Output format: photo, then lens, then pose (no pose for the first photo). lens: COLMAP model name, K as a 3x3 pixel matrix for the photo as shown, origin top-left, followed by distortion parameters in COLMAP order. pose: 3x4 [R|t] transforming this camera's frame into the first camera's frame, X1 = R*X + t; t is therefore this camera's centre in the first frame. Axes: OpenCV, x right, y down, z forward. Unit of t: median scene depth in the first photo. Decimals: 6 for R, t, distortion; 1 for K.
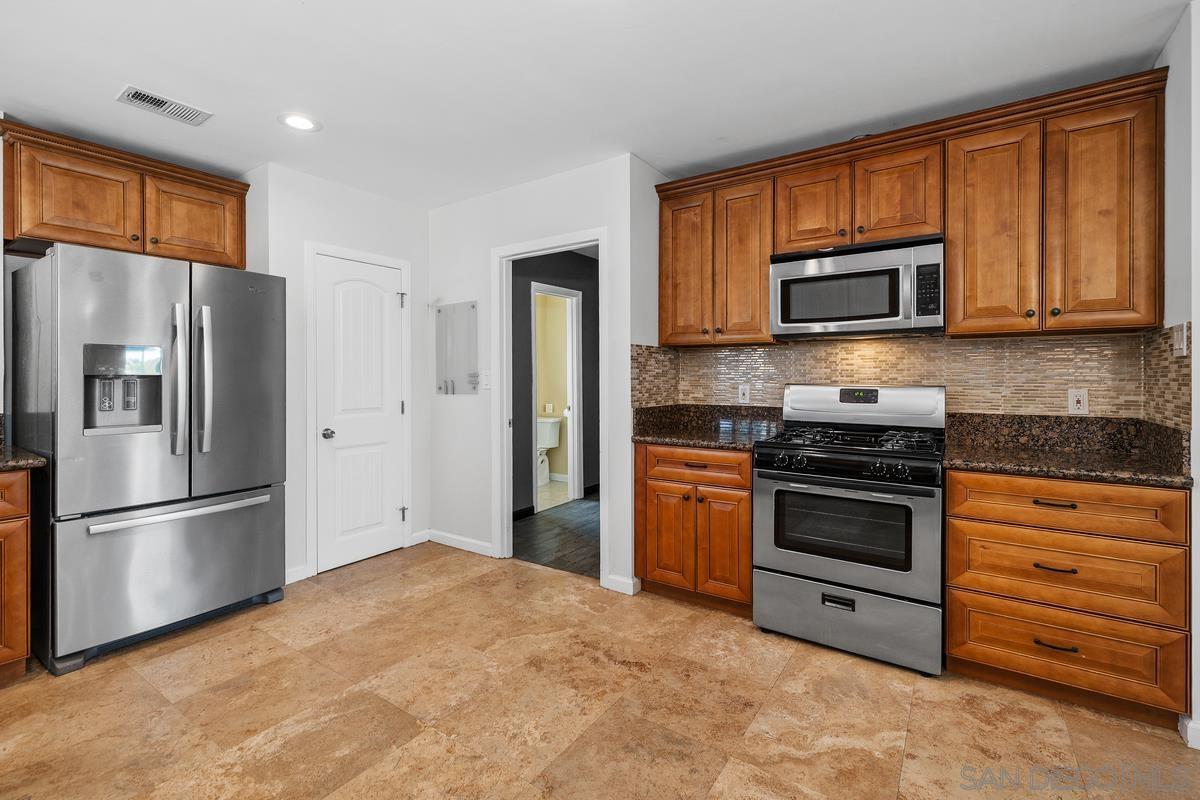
lens RADIAL K [[530.8, 0, 586.8], [0, 530.8, 380.9], [0, 0, 1]] dist [0.002118, 0.000777]
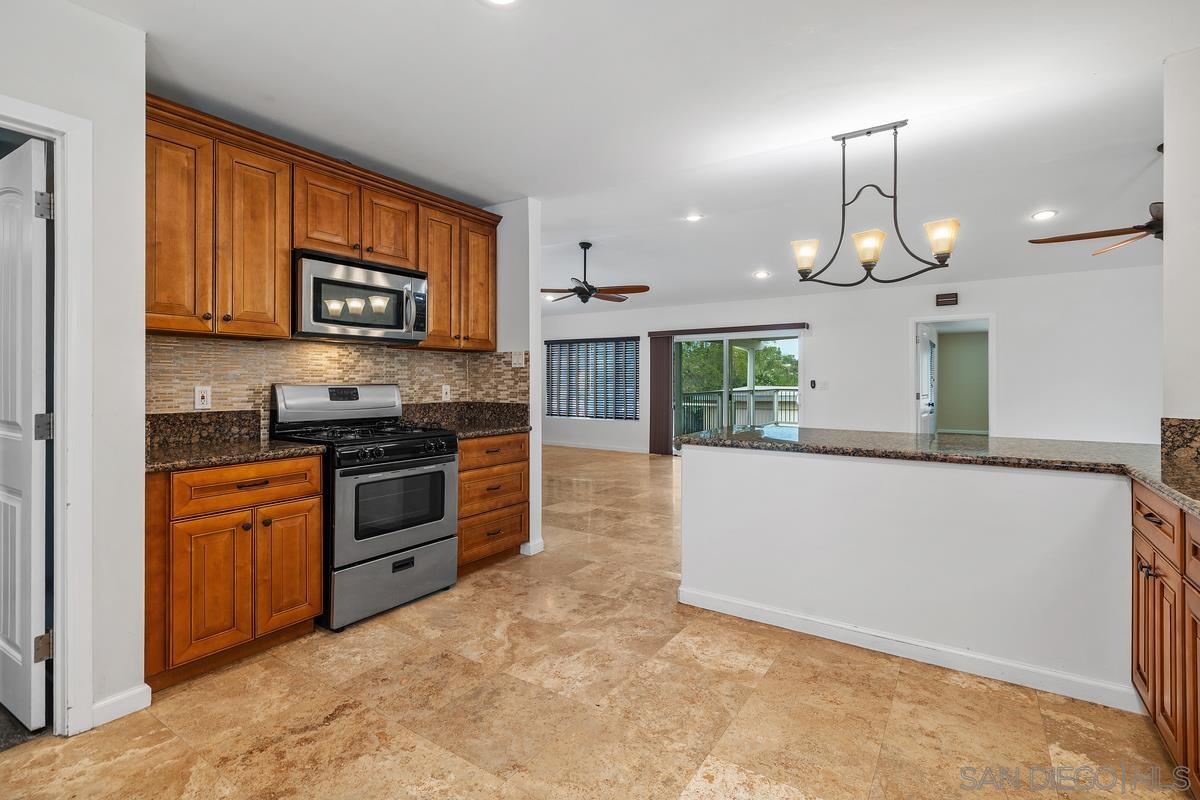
lens RADIAL K [[567.3, 0, 605.2], [0, 567.3, 381.4], [0, 0, 1]] dist [0.004959, 0.000291]
pose [[-0.031669, -0.004644, 0.999488, -0.800180], [0.000904, 0.999989, 0.004675, -0.003248], [-0.999498, 0.001052, -0.031664, 0.570010]]
